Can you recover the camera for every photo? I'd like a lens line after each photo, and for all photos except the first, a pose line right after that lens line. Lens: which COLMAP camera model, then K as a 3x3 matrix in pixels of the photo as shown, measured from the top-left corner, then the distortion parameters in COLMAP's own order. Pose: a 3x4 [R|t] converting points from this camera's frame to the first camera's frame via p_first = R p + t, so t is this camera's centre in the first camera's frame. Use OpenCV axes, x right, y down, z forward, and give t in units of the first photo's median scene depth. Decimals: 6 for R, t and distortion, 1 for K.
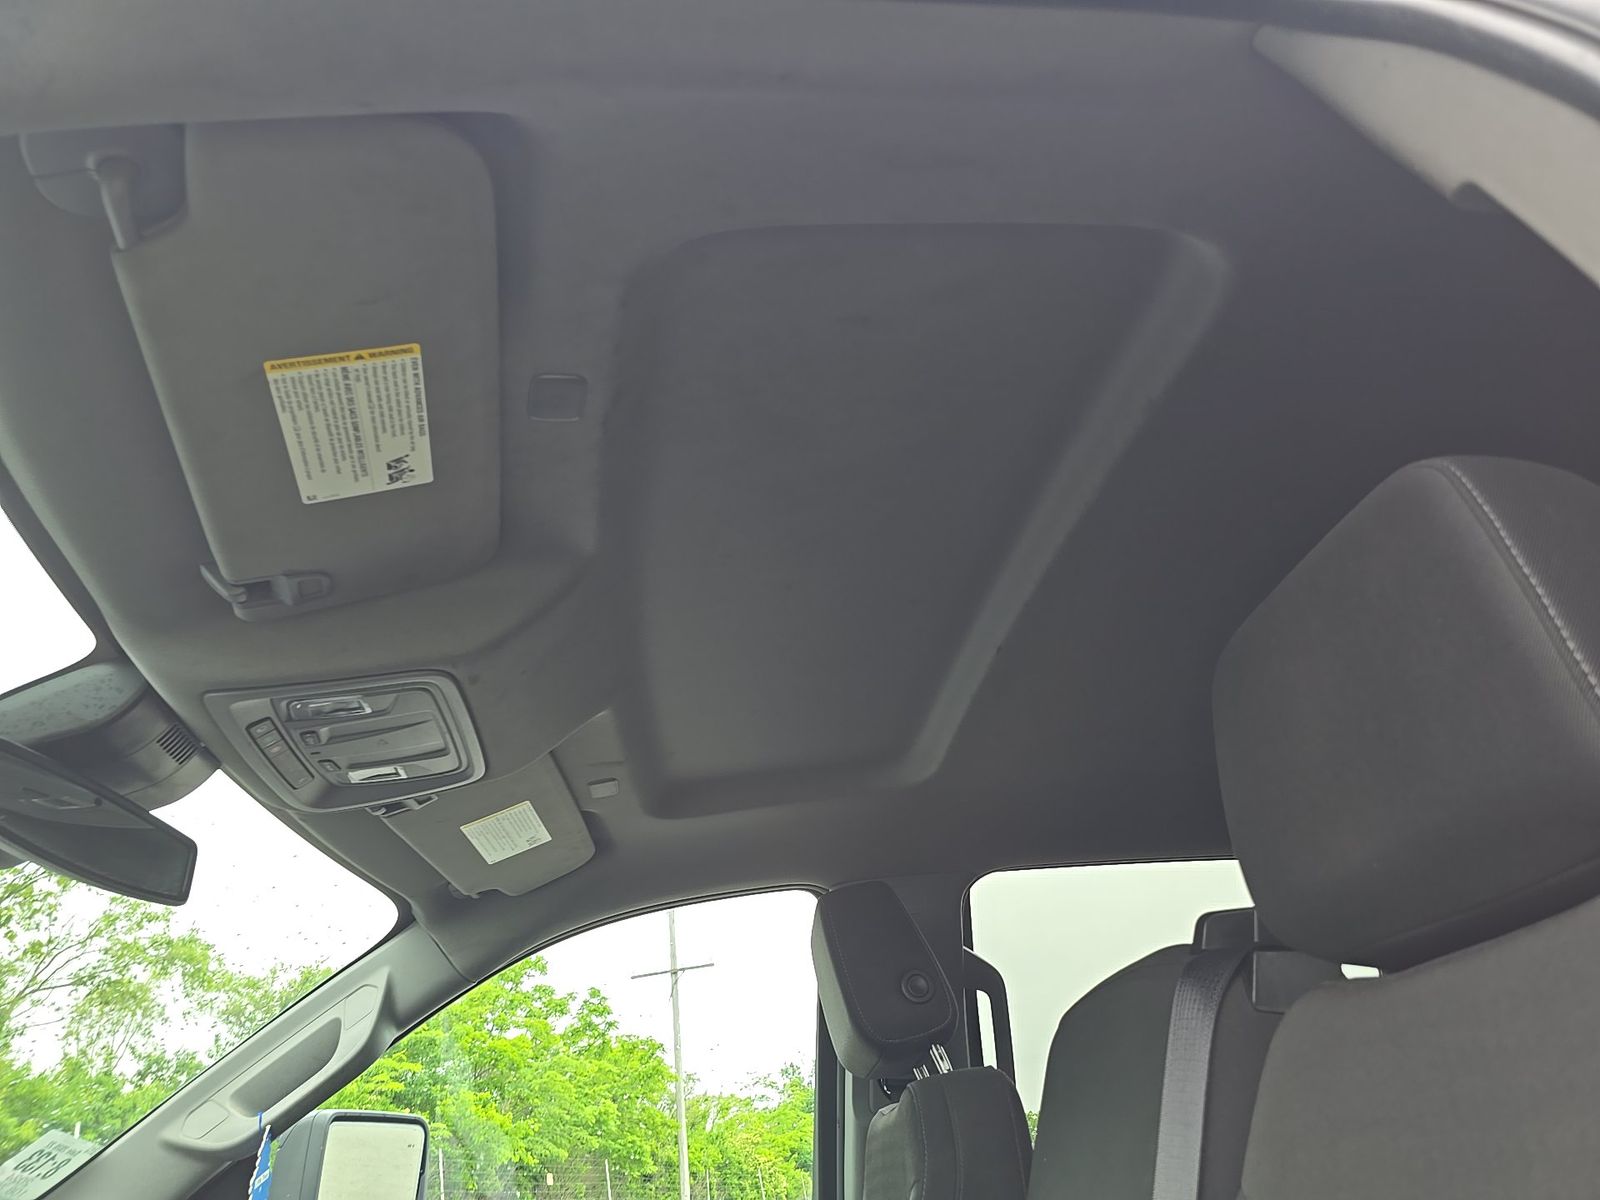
lens RADIAL K [[1067.0, 0, 810.9], [0, 1067.0, 591.0], [0, 0, 1]] dist [0.050530, -0.053783]
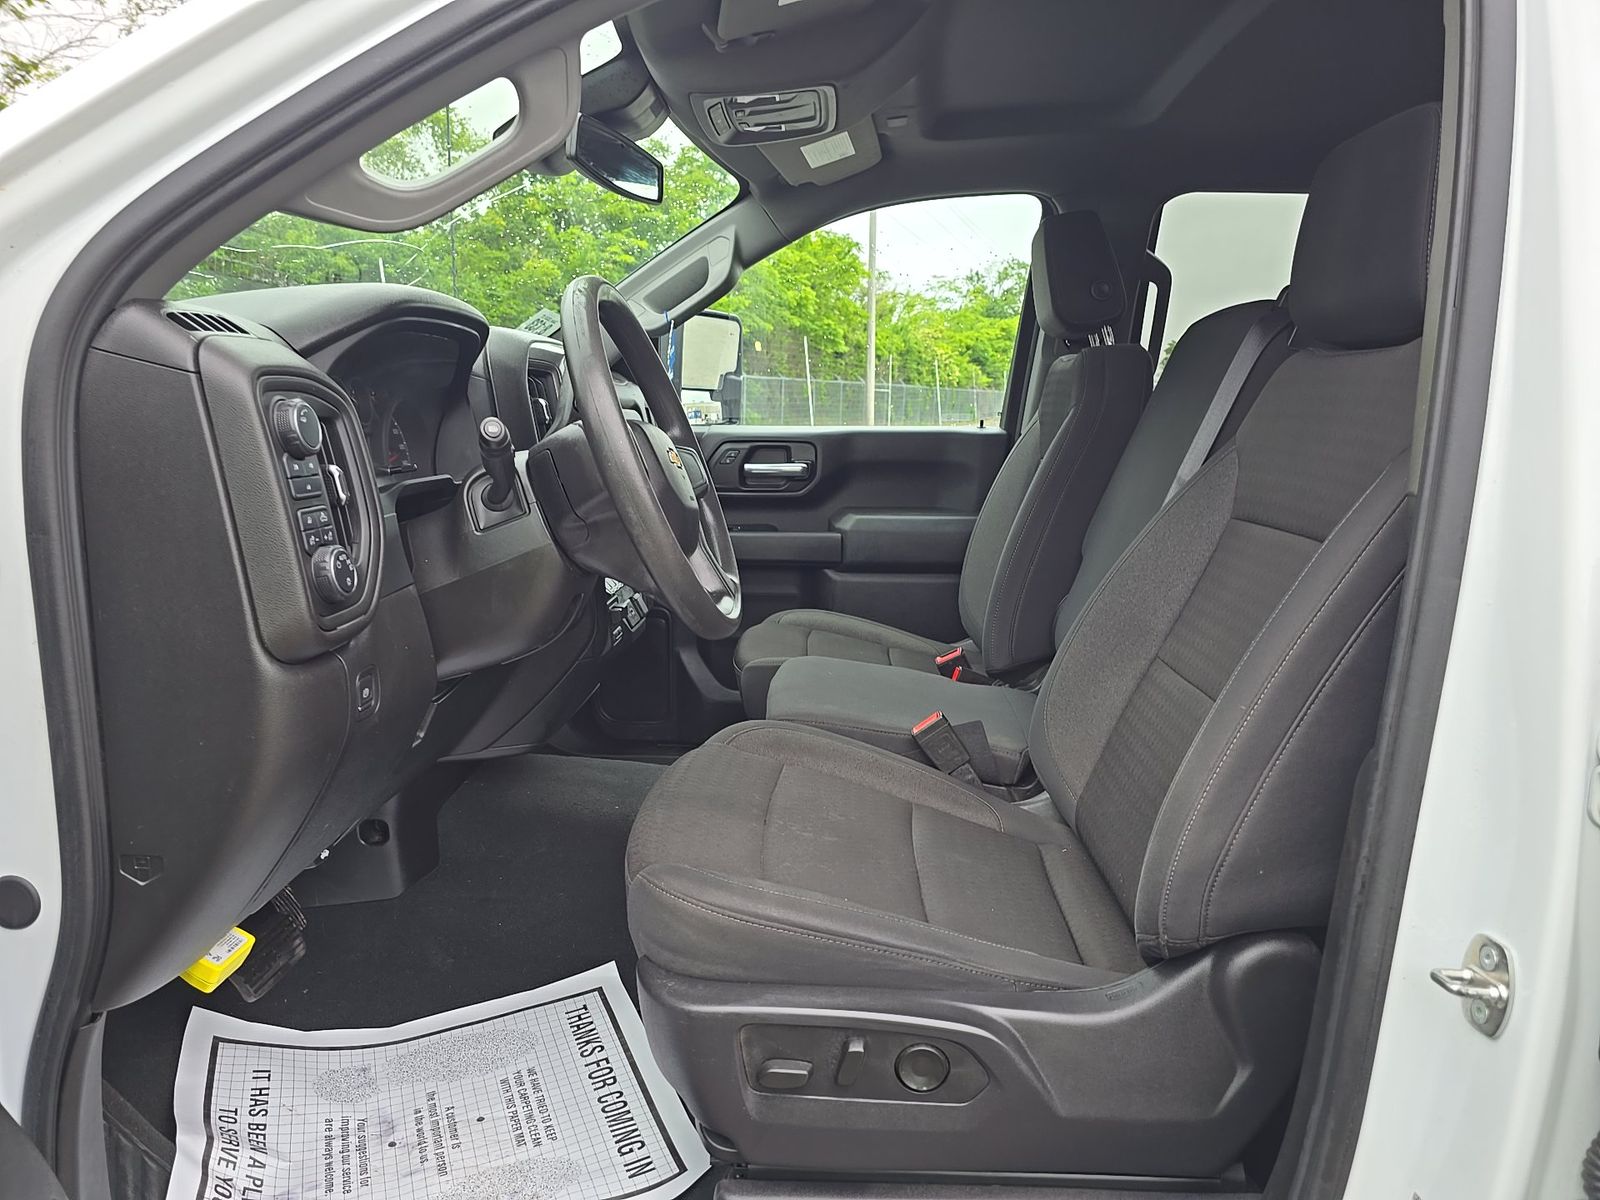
lens RADIAL K [[1067.0, 0, 810.9], [0, 1067.0, 591.0], [0, 0, 1]] dist [0.050530, -0.053783]
pose [[0.981075, 0.147132, -0.125873, -0.035706], [-0.029477, 0.755990, 0.653919, -0.205659], [0.191371, -0.637833, 0.746020, -0.335212]]
